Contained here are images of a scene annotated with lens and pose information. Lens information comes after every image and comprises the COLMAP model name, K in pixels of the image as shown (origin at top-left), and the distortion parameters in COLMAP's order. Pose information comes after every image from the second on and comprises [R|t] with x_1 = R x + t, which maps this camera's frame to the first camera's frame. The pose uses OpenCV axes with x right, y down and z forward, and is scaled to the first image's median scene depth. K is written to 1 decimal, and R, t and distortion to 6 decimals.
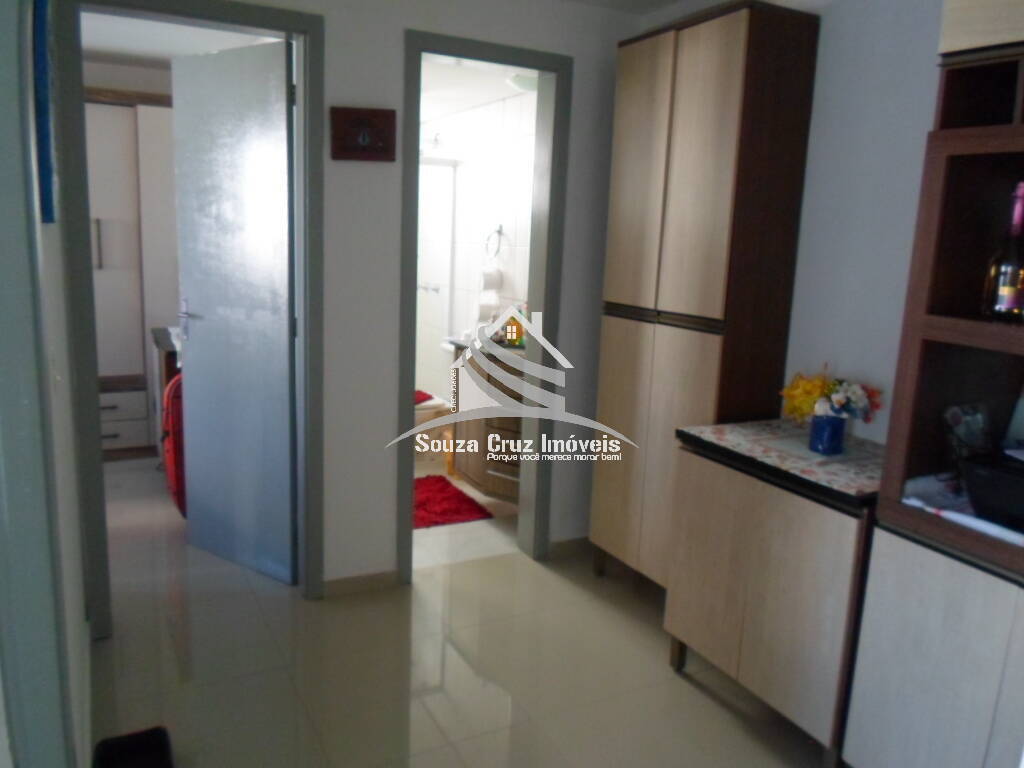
lens RADIAL K [[778.5, 0, 508.8], [0, 778.5, 375.2], [0, 0, 1]] dist [-0.007851, -0.012760]
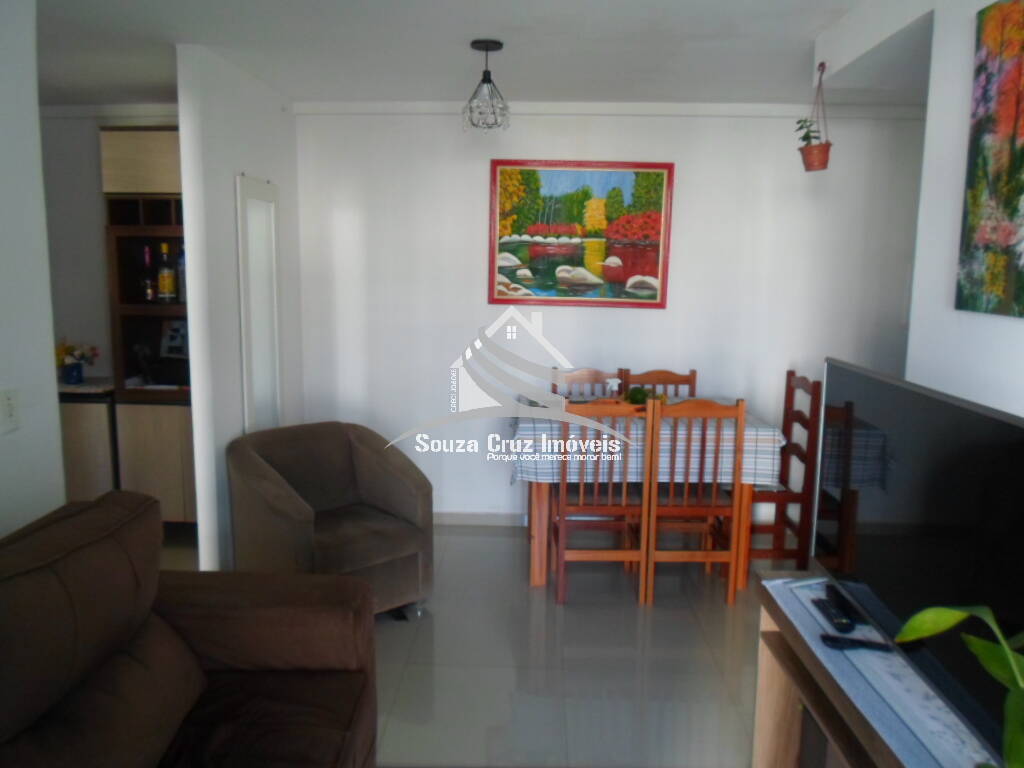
lens RADIAL K [[778.5, 0, 506.7], [0, 778.5, 375.6], [0, 0, 1]] dist [-0.007851, -0.012760]
pose [[0.500469, -0.156124, 0.851561, -0.584746], [0.169480, 0.982242, 0.080478, 0.092514], [-0.849004, 0.104046, 0.518042, -0.759411]]
